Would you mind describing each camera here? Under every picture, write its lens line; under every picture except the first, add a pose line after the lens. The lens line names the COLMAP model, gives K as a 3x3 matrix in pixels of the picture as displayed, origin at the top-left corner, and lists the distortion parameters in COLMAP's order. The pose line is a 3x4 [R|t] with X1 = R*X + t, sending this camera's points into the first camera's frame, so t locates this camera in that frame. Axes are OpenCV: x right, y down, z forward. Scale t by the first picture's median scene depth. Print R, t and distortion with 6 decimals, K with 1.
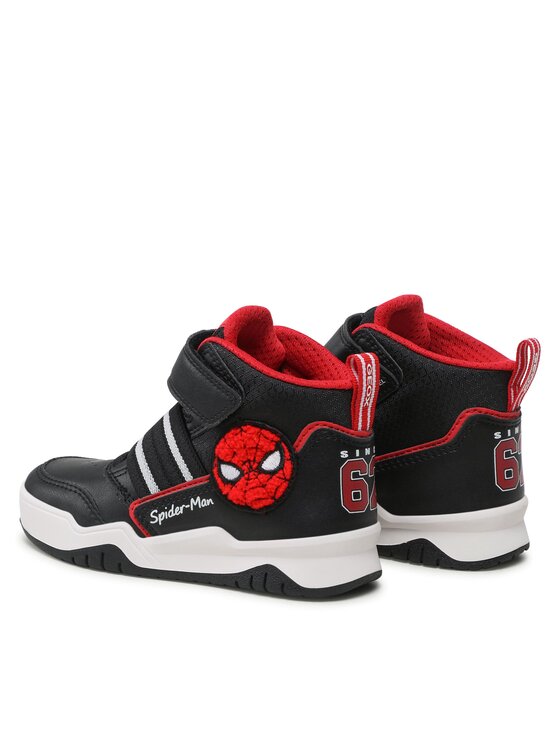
lens RADIAL K [[3154.7, 0, 280.0], [0, 3154.7, 373.0], [0, 0, 1]] dist [-0.351421, -1.853516]
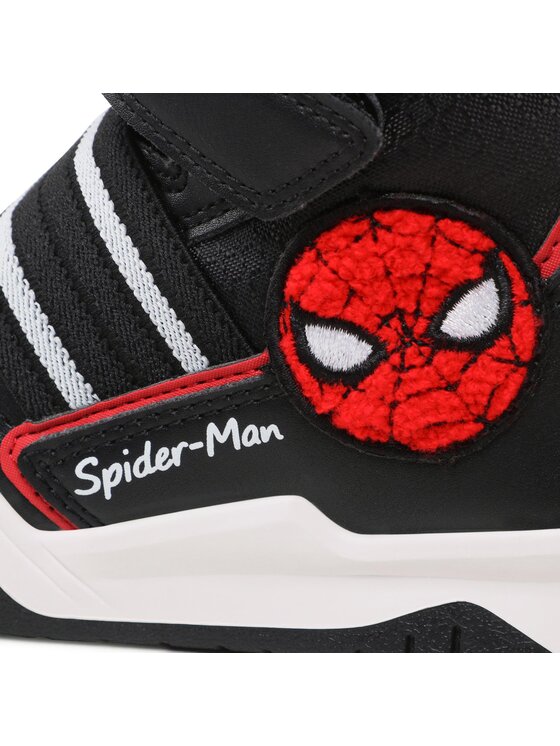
lens RADIAL K [[3614.5, 0, 280.0], [0, 3614.5, 373.0], [0, 0, 1]] dist [-0.201192, 1.022410]
pose [[0.971266, -0.102956, 0.214574, -0.103269], [0.055008, 0.974288, 0.218490, -0.049004], [-0.231552, -0.200409, 0.951956, 0.641517]]
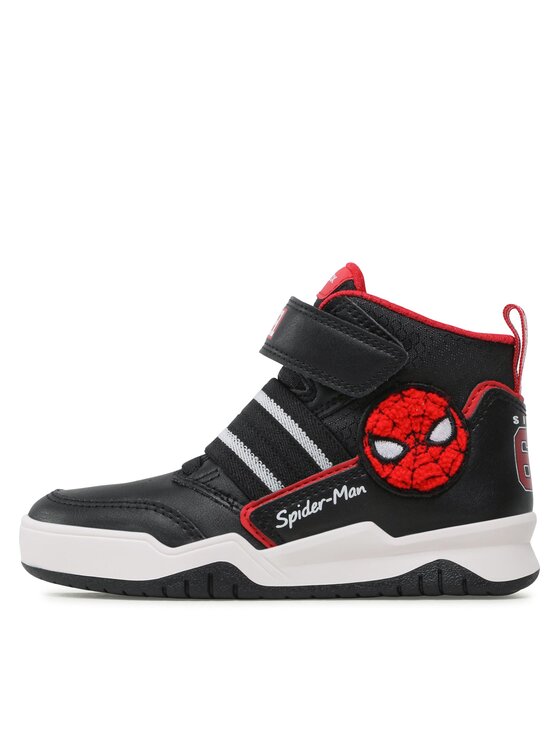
lens RADIAL K [[3154.7, 0, 280.0], [0, 3154.7, 373.0], [0, 0, 1]] dist [-0.351421, -1.853516]
pose [[0.868554, -0.013249, 0.495418, -0.444667], [0.104402, 0.982101, -0.156770, 0.137131], [-0.484473, 0.187886, 0.854391, 0.313314]]
